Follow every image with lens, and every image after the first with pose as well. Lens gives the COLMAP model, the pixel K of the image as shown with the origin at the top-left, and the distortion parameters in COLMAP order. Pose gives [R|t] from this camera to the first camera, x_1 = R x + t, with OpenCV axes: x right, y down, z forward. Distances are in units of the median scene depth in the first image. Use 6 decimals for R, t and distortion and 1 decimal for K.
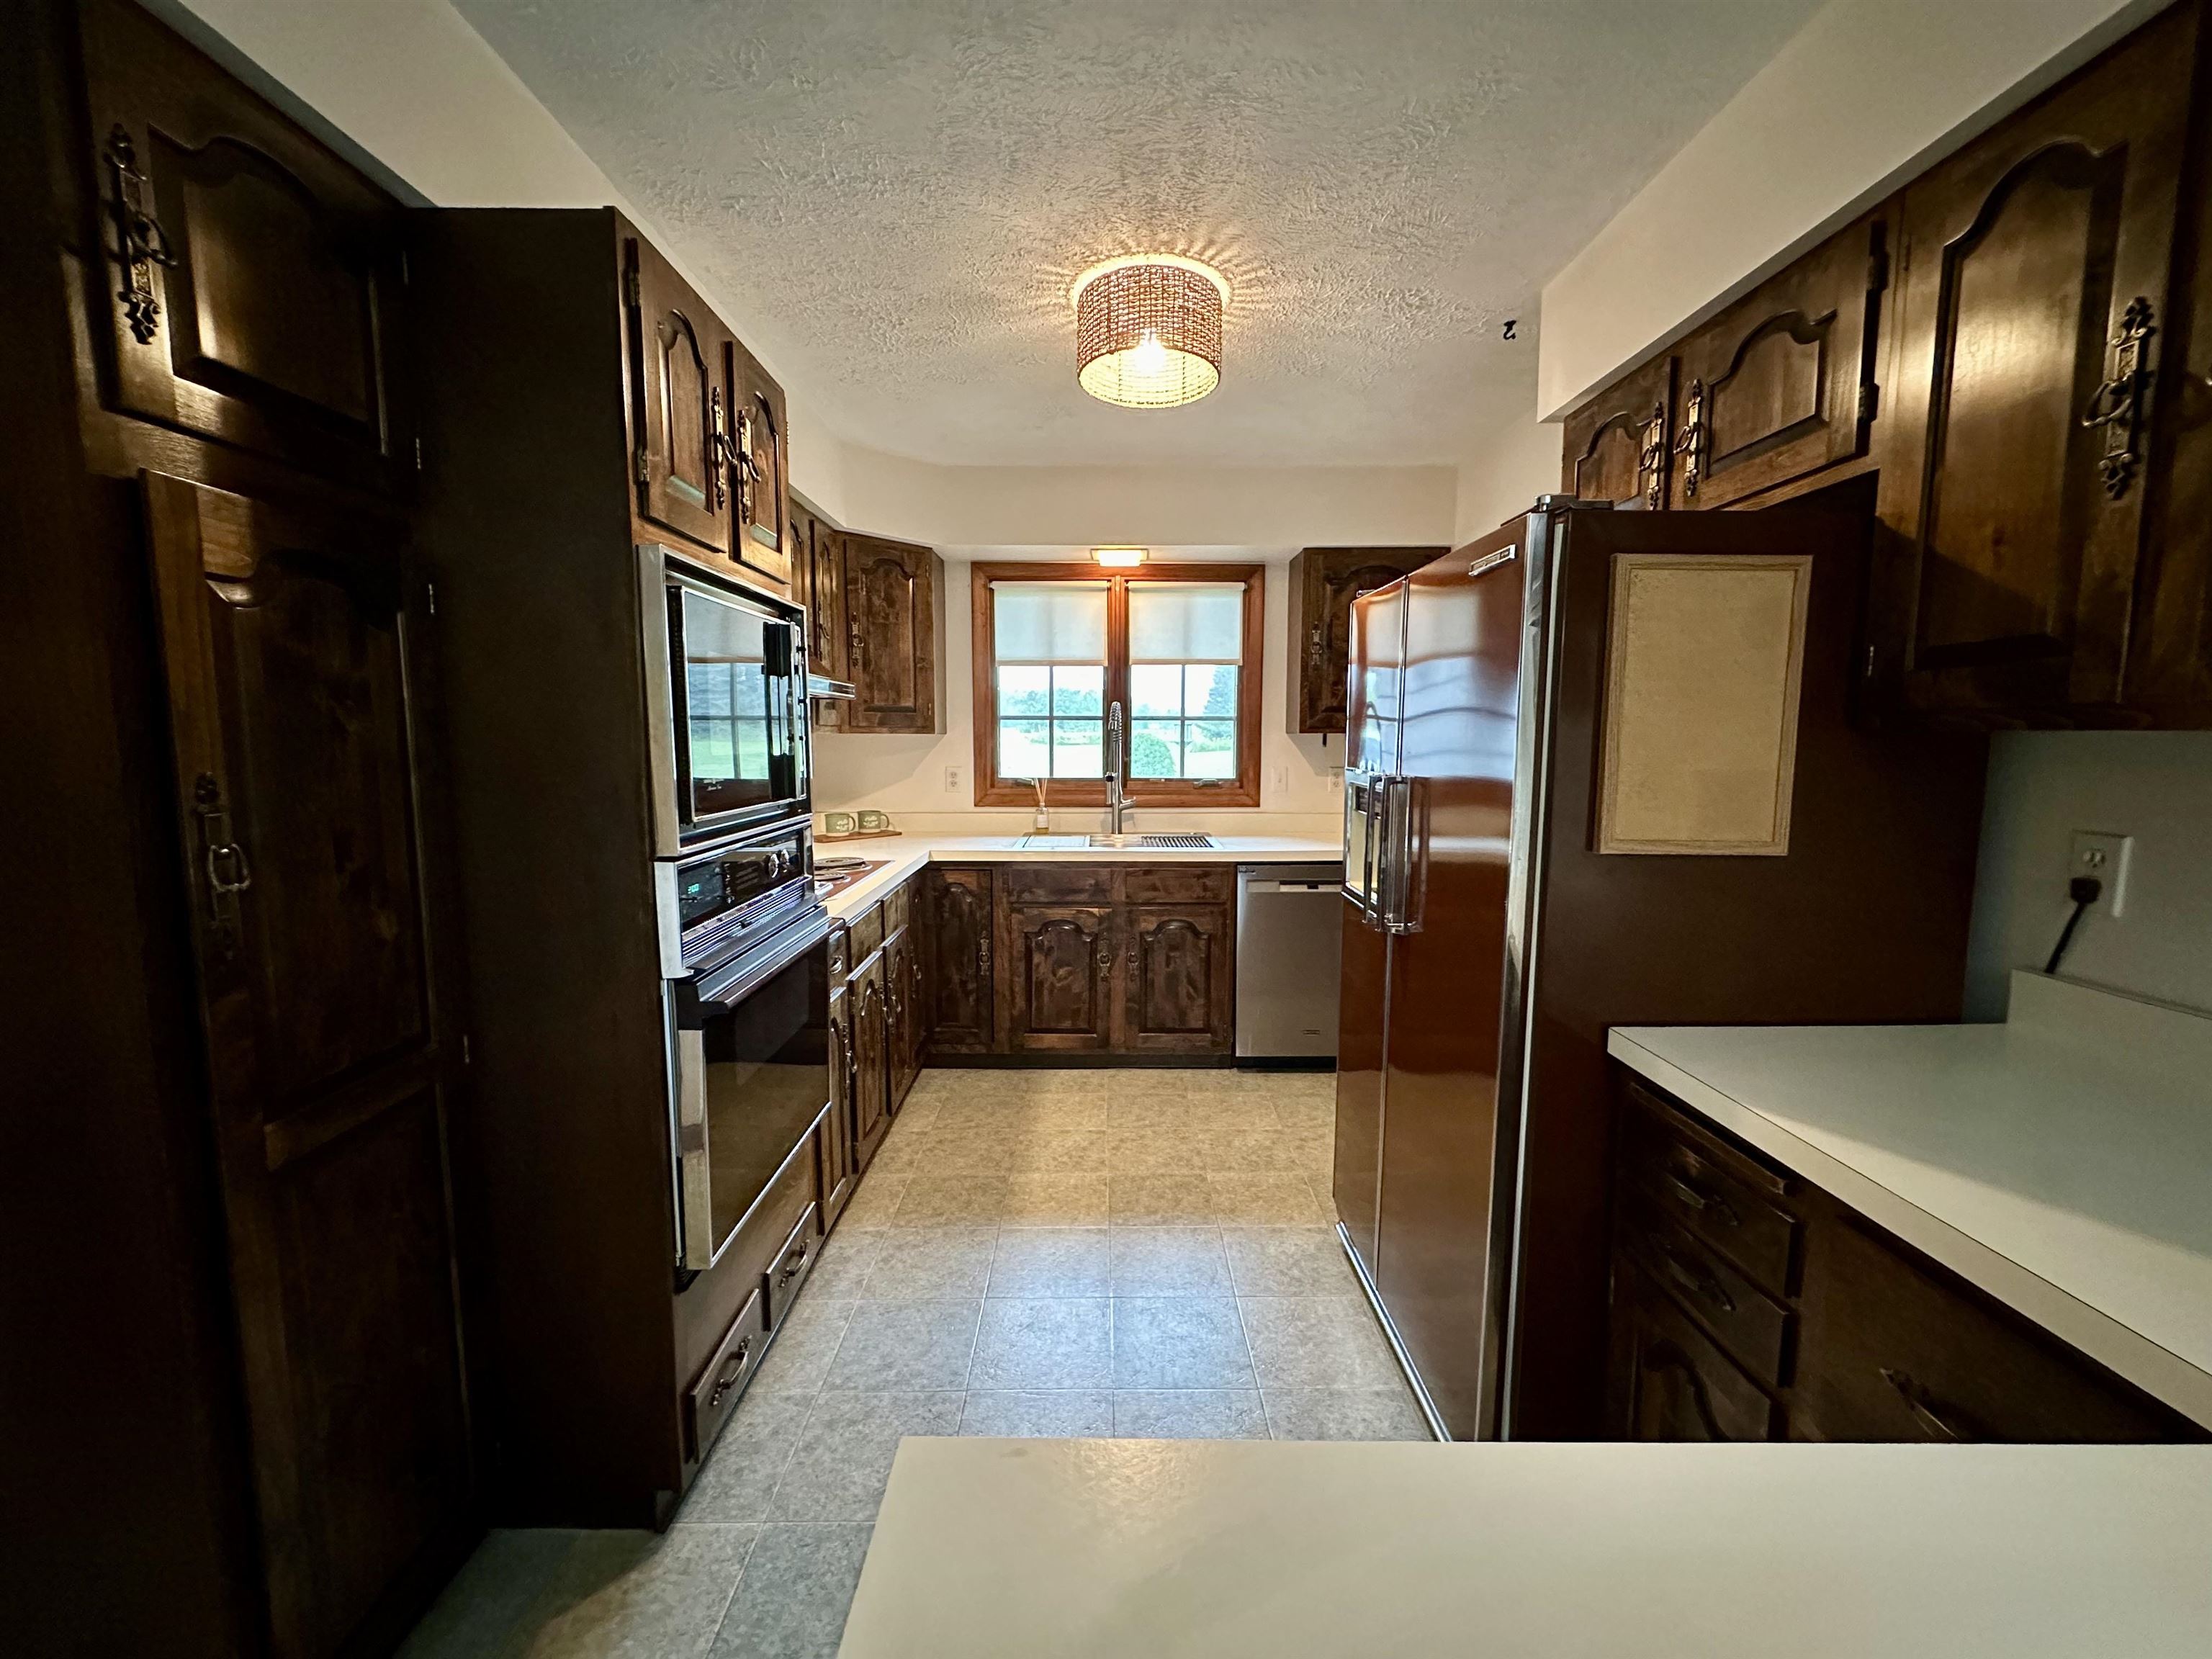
lens RADIAL K [[887.4, 0, 1105.0], [0, 887.4, 829.5], [0, 0, 1]] dist [-0.002282, -0.000080]
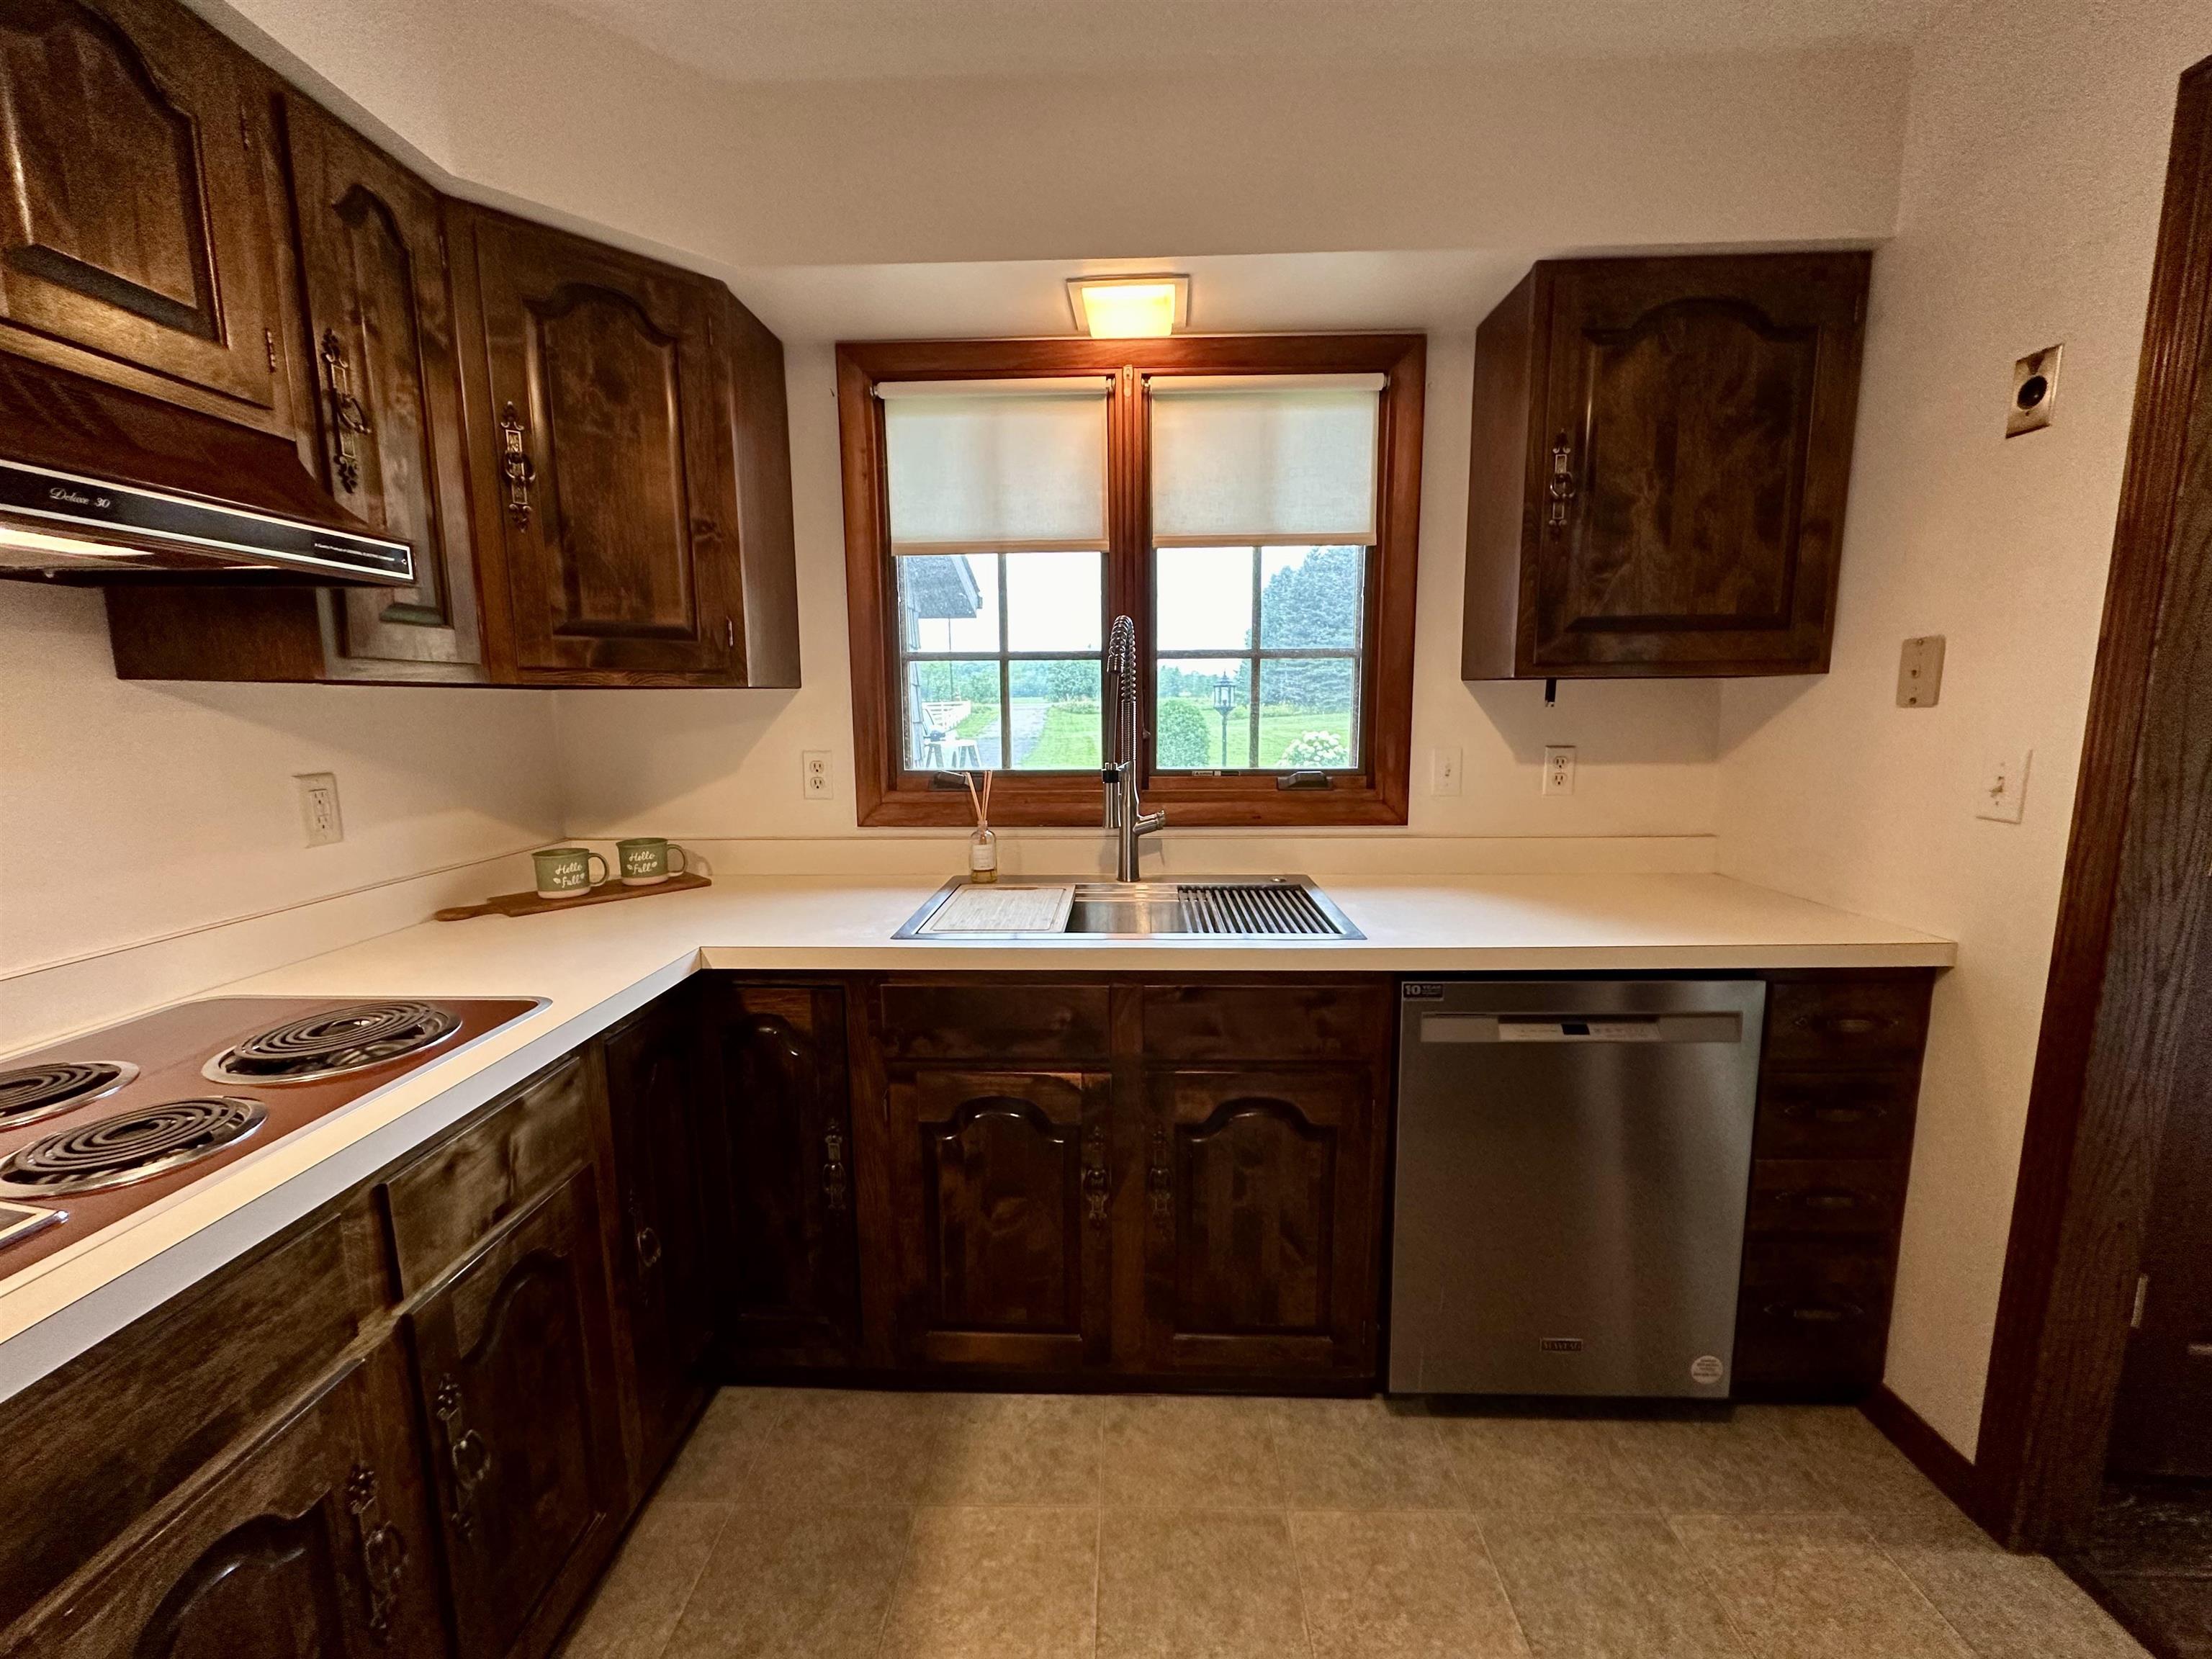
lens RADIAL K [[887.4, 0, 1105.3], [0, 887.4, 828.0], [0, 0, 1]] dist [-0.002282, -0.000080]
pose [[0.999387, -0.004742, -0.034674, 0.019550], [0.006036, 0.999285, 0.037321, -0.049192], [0.034472, -0.037507, 0.998702, 0.540604]]
